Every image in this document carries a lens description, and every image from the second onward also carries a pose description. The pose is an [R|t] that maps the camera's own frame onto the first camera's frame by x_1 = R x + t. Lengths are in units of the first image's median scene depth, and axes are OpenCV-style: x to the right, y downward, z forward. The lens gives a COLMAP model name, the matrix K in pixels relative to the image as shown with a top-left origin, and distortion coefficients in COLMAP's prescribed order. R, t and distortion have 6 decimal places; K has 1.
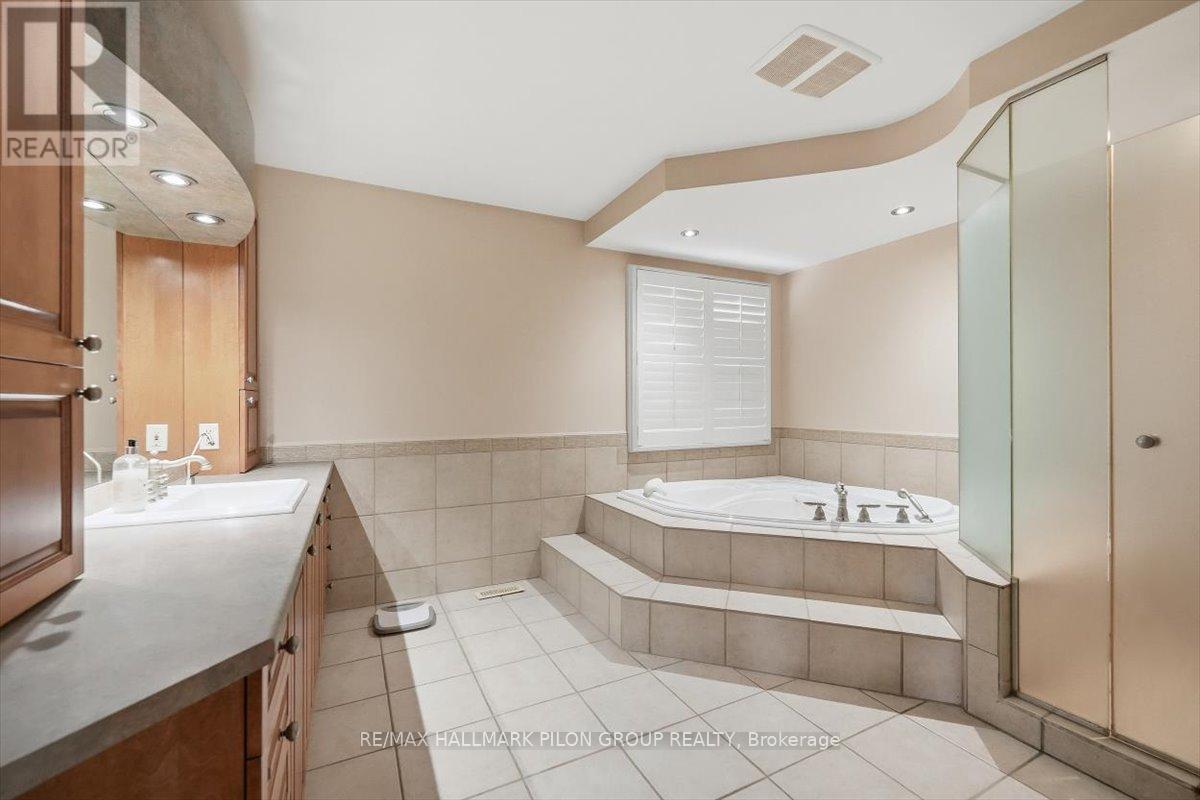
lens RADIAL K [[502.8, 0, 600.0], [0, 502.8, 400.0], [0, 0, 1]] dist [-0.001117, -0.000288]
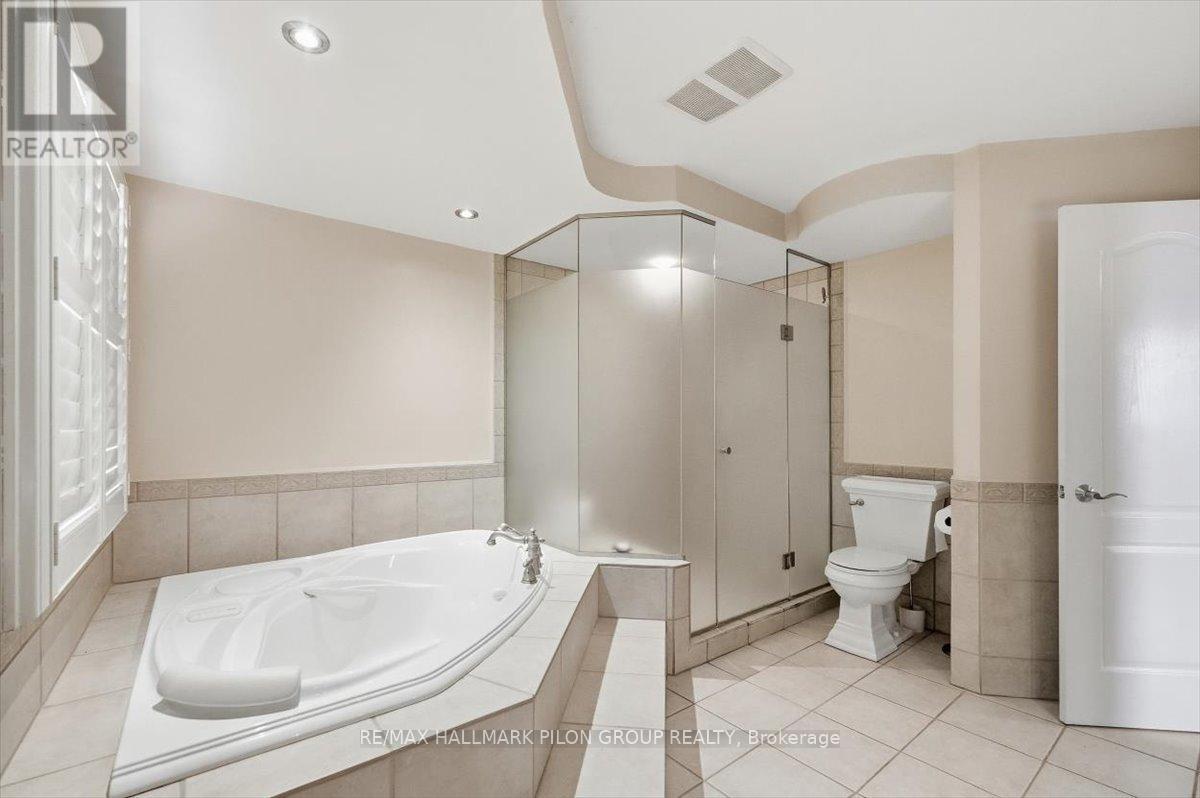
lens RADIAL K [[510.1, 0, 597.7], [0, 510.1, 420.0], [0, 0, 1]] dist [-0.000614, -0.000020]
pose [[-0.191085, 0.006332, 0.981553, -0.502638], [-0.003985, 0.999966, -0.007227, -0.008786], [-0.981565, -0.005292, -0.191053, 1.451759]]
